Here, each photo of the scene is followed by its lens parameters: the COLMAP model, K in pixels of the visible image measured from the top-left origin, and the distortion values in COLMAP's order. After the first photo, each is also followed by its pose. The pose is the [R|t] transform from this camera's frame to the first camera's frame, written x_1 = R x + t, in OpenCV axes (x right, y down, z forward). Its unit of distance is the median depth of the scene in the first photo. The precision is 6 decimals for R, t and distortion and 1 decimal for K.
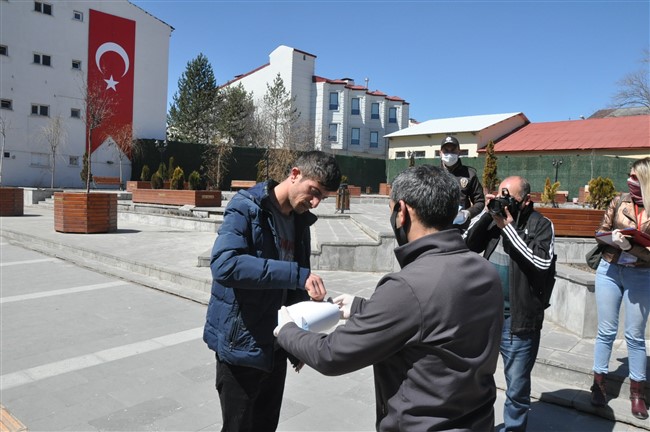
lens RADIAL K [[512.6, 0, 326.8], [0, 512.6, 214.4], [0, 0, 1]] dist [-0.154419, 0.115008]
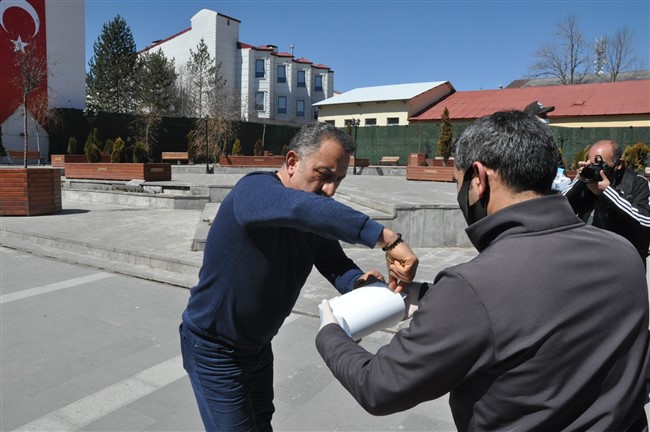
lens RADIAL K [[512.6, 0, 327.5], [0, 512.6, 216.0], [0, 0, 1]] dist [-0.154419, 0.115008]
pose [[0.985954, -0.032430, 0.163839, -0.032337], [0.022337, 0.997759, 0.063074, -0.000954], [-0.165517, -0.058529, 0.984469, 0.022796]]
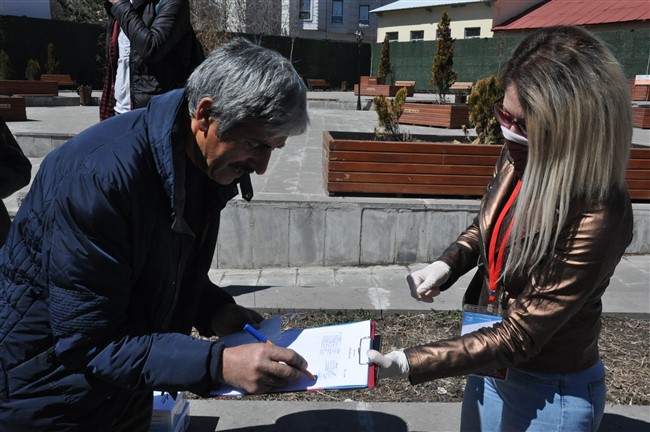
lens RADIAL K [[615.2, 0, 328.8], [0, 615.2, 213.4], [0, 0, 1]] dist [0.042031, 0.000000]
pose [[0.999552, -0.003563, -0.029733, 0.090531], [0.008351, 0.986673, 0.162500, -0.010320], [0.028758, -0.162675, 0.986261, 0.069736]]
